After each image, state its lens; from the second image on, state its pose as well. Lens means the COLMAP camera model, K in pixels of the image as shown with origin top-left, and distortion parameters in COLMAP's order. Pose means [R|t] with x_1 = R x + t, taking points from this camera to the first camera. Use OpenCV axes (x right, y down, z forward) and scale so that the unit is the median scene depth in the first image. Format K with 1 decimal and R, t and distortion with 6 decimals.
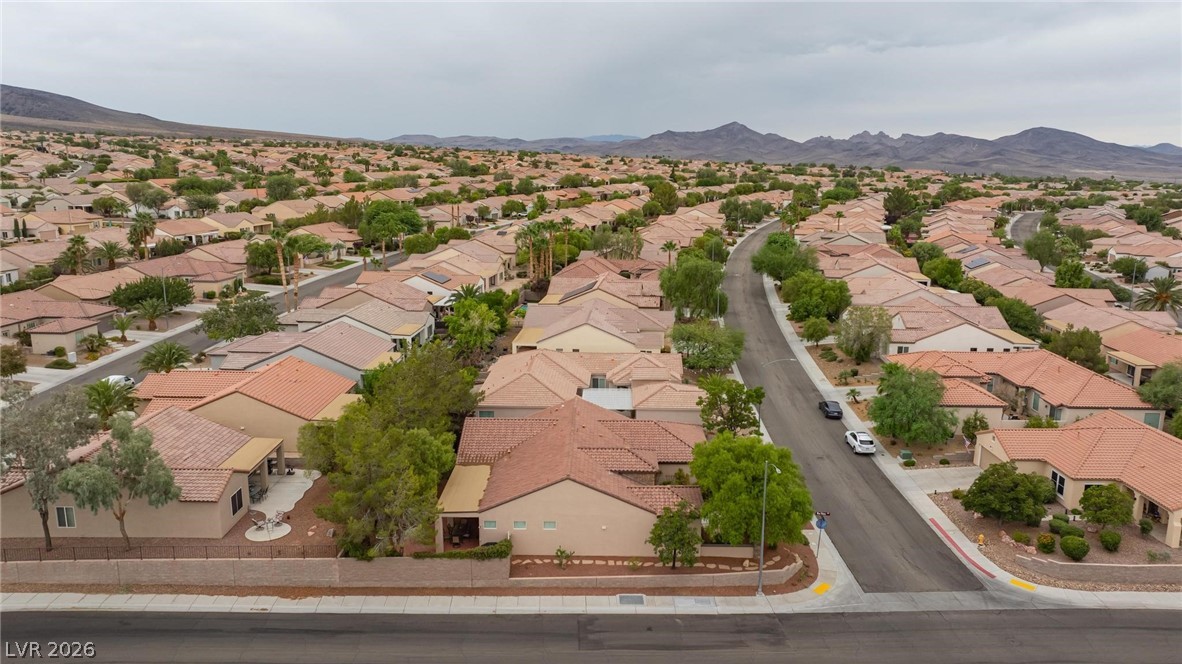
lens RADIAL K [[825.7, 0, 591.0], [0, 825.7, 332.0], [0, 0, 1]] dist [-0.069676, 0.083099]
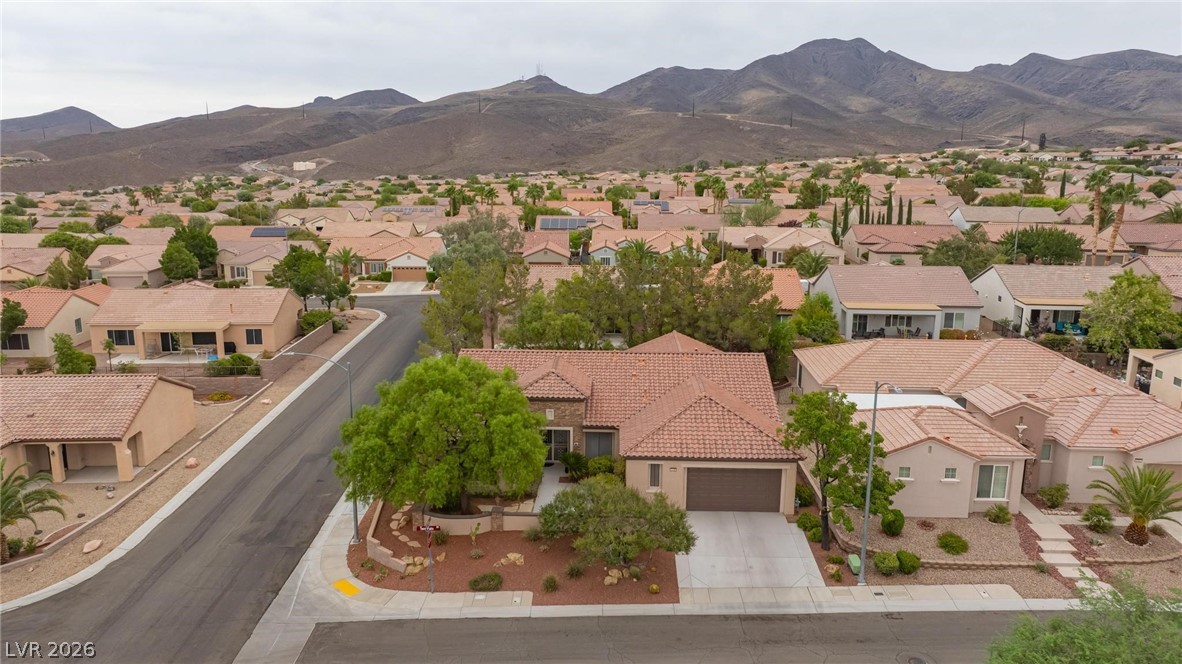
lens RADIAL K [[825.7, 0, 591.0], [0, 825.7, 332.0], [0, 0, 1]] dist [-0.069676, 0.083099]
pose [[-0.028377, 0.191669, -0.981049, 0.477484], [-0.208943, 0.958627, 0.193332, -0.030569], [0.977516, 0.210470, 0.012844, 0.611871]]
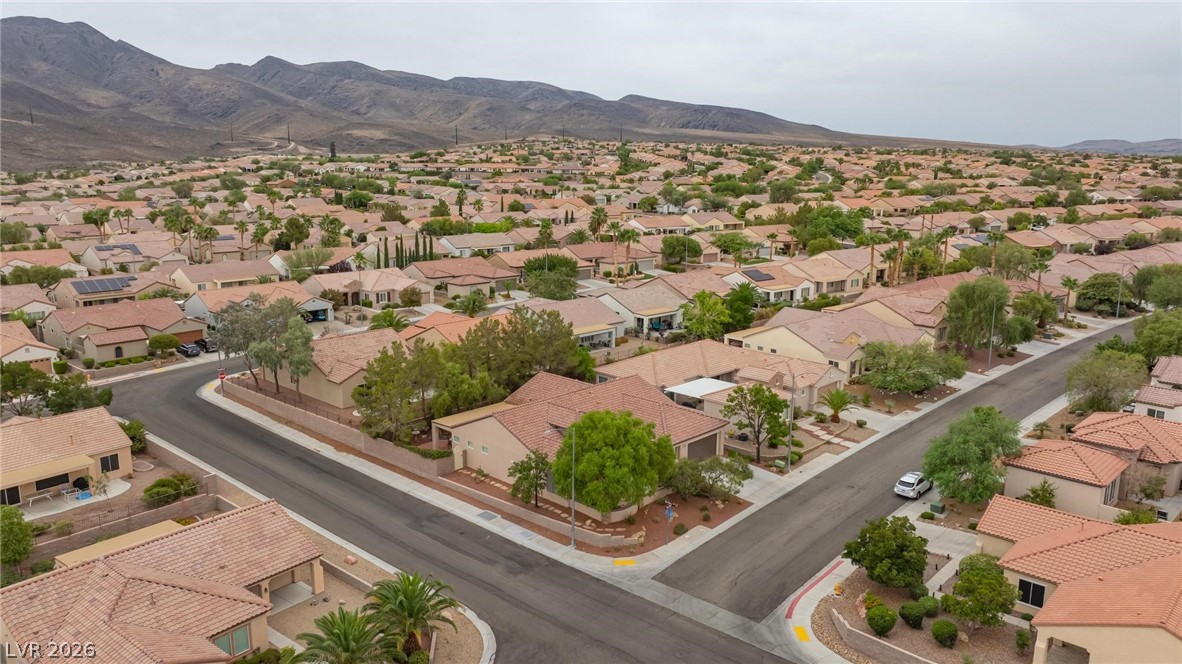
lens RADIAL K [[825.7, 0, 591.0], [0, 825.7, 332.0], [0, 0, 1]] dist [-0.069676, 0.083099]
pose [[0.724208, 0.130876, -0.677048, 0.503311], [-0.137022, 0.989558, 0.044719, -0.014933], [0.675831, 0.060385, 0.734579, 0.086232]]
